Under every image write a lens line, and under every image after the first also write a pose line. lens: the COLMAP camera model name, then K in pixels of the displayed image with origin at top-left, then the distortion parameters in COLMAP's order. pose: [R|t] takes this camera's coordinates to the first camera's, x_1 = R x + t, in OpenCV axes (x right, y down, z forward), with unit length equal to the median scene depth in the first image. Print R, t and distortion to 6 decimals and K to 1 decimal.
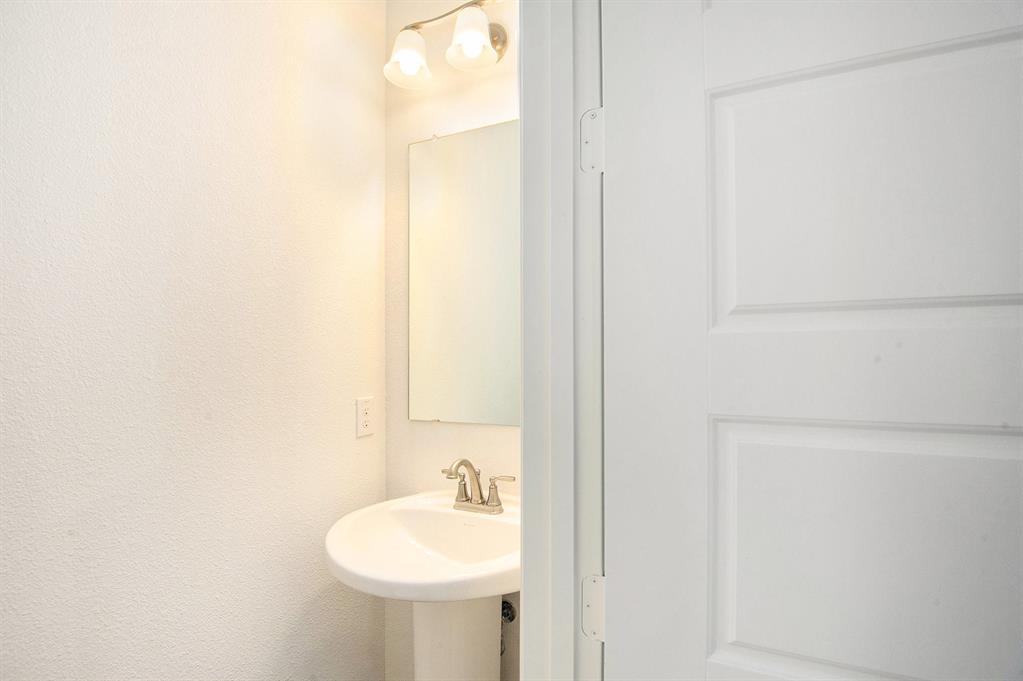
lens RADIAL K [[478.4, 0, 510.9], [0, 478.4, 356.3], [0, 0, 1]] dist [0.001065, 0.000131]
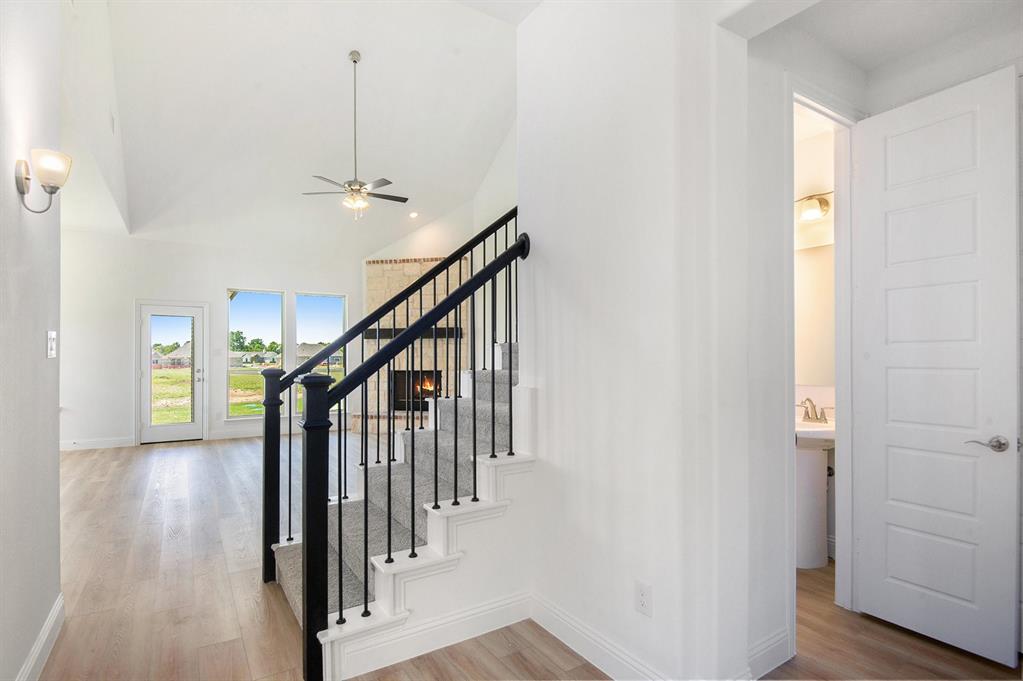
lens RADIAL K [[508.6, 0, 509.6], [0, 508.6, 350.3], [0, 0, 1]] dist [0.000950, 0.000105]
pose [[0.828356, -0.001208, -0.560201, 0.090090], [0.001395, 0.999999, -0.000093, -0.031432], [0.560200, -0.000705, 0.828357, -1.919242]]
